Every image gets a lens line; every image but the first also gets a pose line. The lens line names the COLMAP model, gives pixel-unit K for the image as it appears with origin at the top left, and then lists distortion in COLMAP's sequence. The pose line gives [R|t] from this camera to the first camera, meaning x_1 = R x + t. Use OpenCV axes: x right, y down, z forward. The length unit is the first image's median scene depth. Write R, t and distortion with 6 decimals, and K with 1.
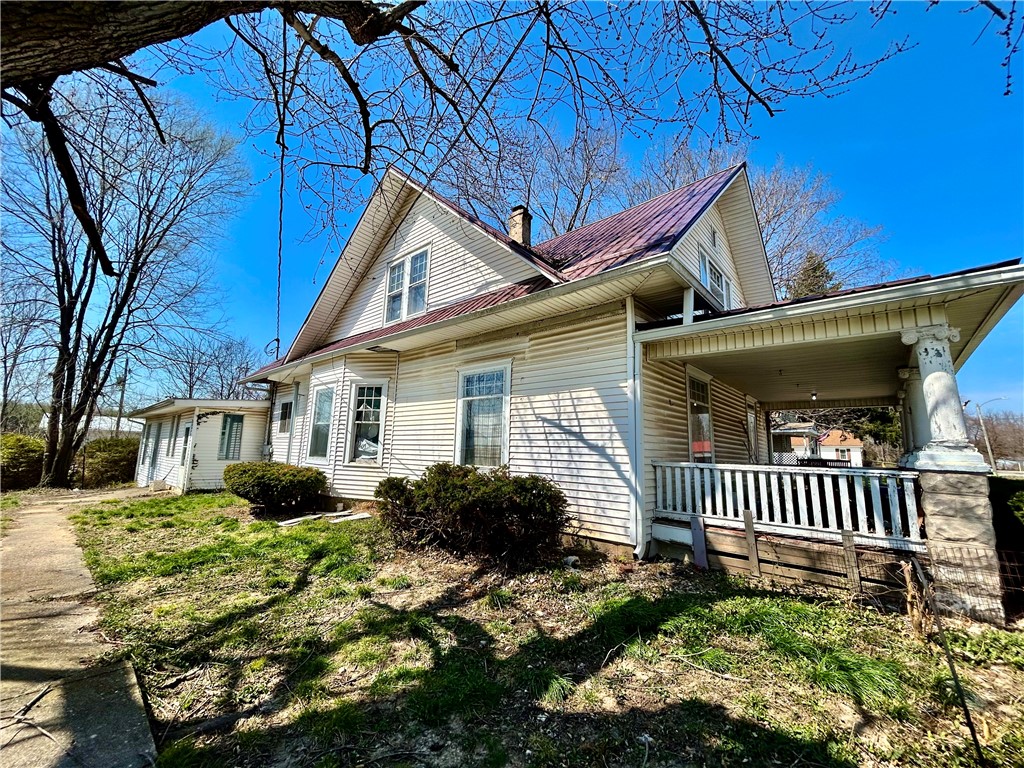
lens RADIAL K [[414.7, 0, 512.0], [0, 414.7, 384.0], [0, 0, 1]] dist [-0.002347, -0.000273]
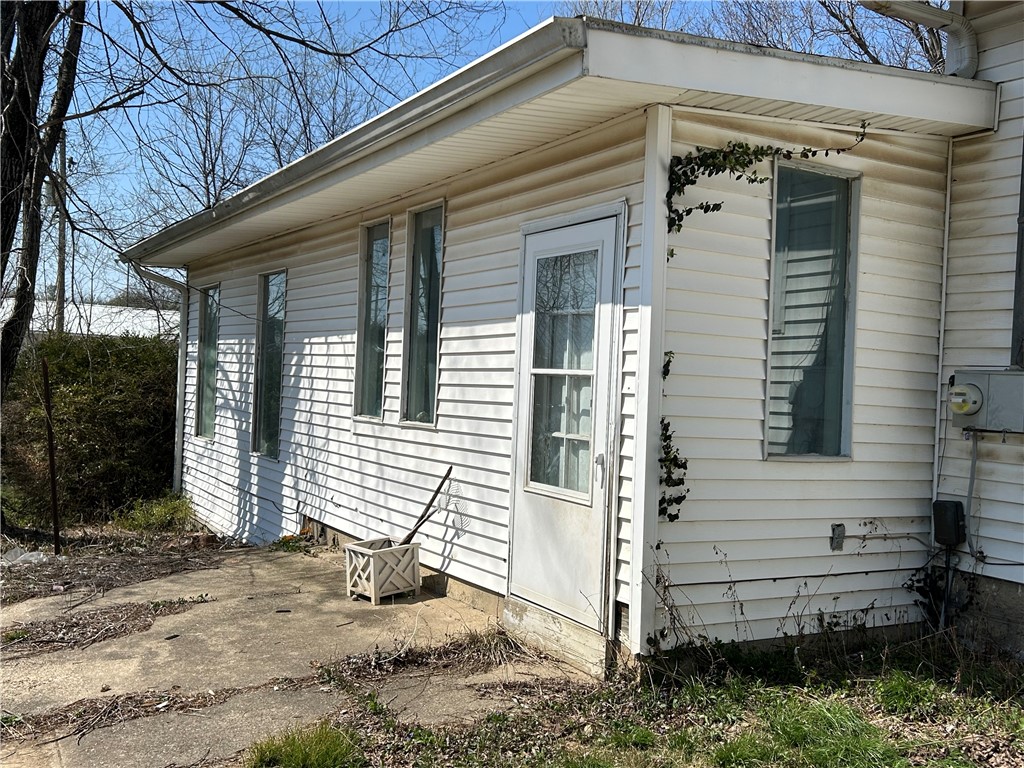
lens RADIAL K [[1003.2, 0, 512.0], [0, 1003.2, 384.0], [0, 0, 1]] dist [0.146304, -0.273300]
pose [[0.949703, 0.020948, -0.312449, -0.575728], [0.025999, 0.989041, 0.145336, 0.082261], [0.312069, -0.146149, 0.938751, 0.519731]]
